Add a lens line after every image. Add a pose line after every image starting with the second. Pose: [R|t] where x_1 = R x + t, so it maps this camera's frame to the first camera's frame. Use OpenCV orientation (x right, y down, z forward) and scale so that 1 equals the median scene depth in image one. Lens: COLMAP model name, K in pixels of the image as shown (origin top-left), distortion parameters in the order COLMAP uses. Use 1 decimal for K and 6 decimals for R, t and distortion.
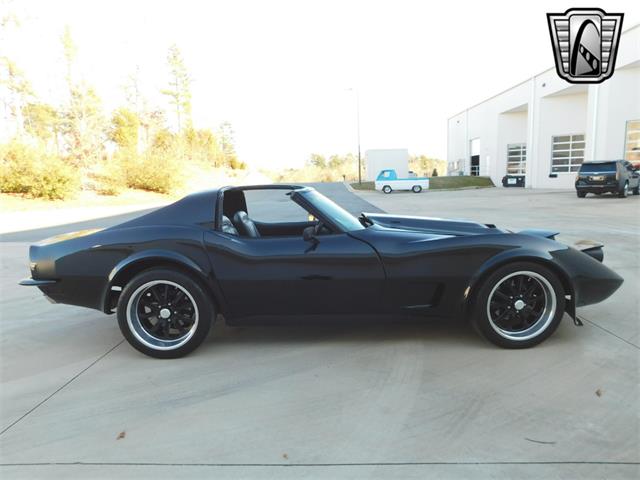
lens RADIAL K [[420.5, 0, 317.4], [0, 420.5, 238.9], [0, 0, 1]] dist [-0.070912, 0.054016]
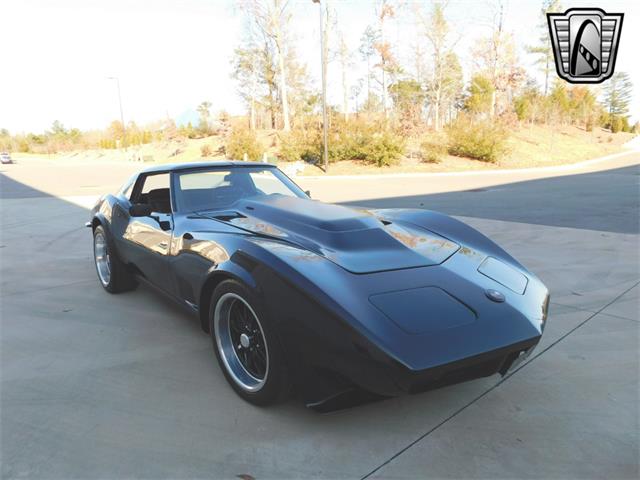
lens RADIAL K [[421.4, 0, 318.8], [0, 421.4, 239.1], [0, 0, 1]] dist [-0.073187, 0.055210]
pose [[0.652182, 0.146136, -0.743844, 0.090265], [-0.086881, 0.989186, 0.118161, -0.009019], [0.753068, -0.012436, 0.657826, 0.052724]]
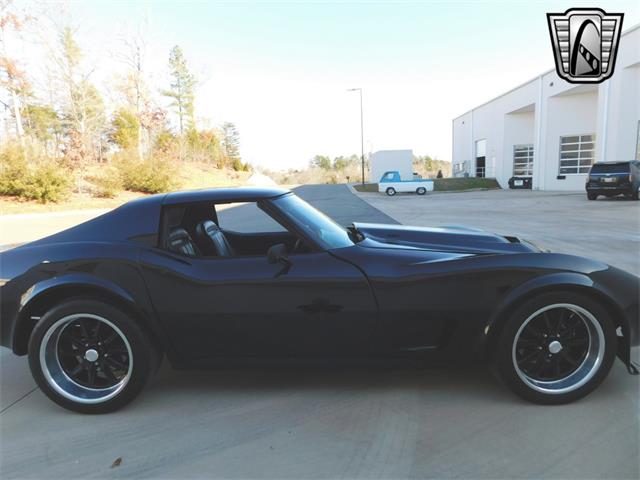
lens RADIAL K [[420.1, 0, 318.3], [0, 420.1, 238.0], [0, 0, 1]] dist [-0.071559, 0.050960]
pose [[0.999958, 0.000137, -0.009138, 0.005340], [-0.000194, 0.999981, -0.006220, -0.002910], [0.009137, 0.006222, 0.999939, 0.020681]]
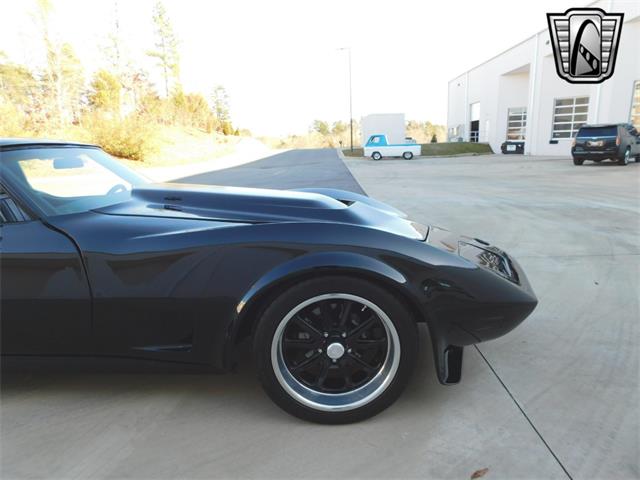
lens RADIAL K [[420.1, 0, 318.3], [0, 420.1, 238.0], [0, 0, 1]] dist [-0.071559, 0.050960]
pose [[0.999959, 0.002224, -0.008795, 0.039500], [-0.001564, 0.997224, 0.074438, -0.002732], [0.008936, -0.074421, 0.997187, 0.038100]]
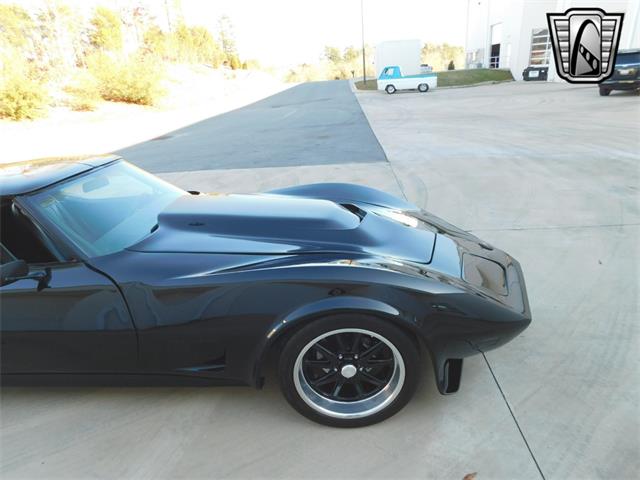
lens RADIAL K [[420.1, 0, 318.3], [0, 420.1, 238.0], [0, 0, 1]] dist [-0.071559, 0.050960]
pose [[0.998701, -0.021857, -0.046030, 0.039966], [0.031949, 0.972312, 0.231491, -0.016089], [0.039696, -0.232661, 0.971747, 0.035254]]
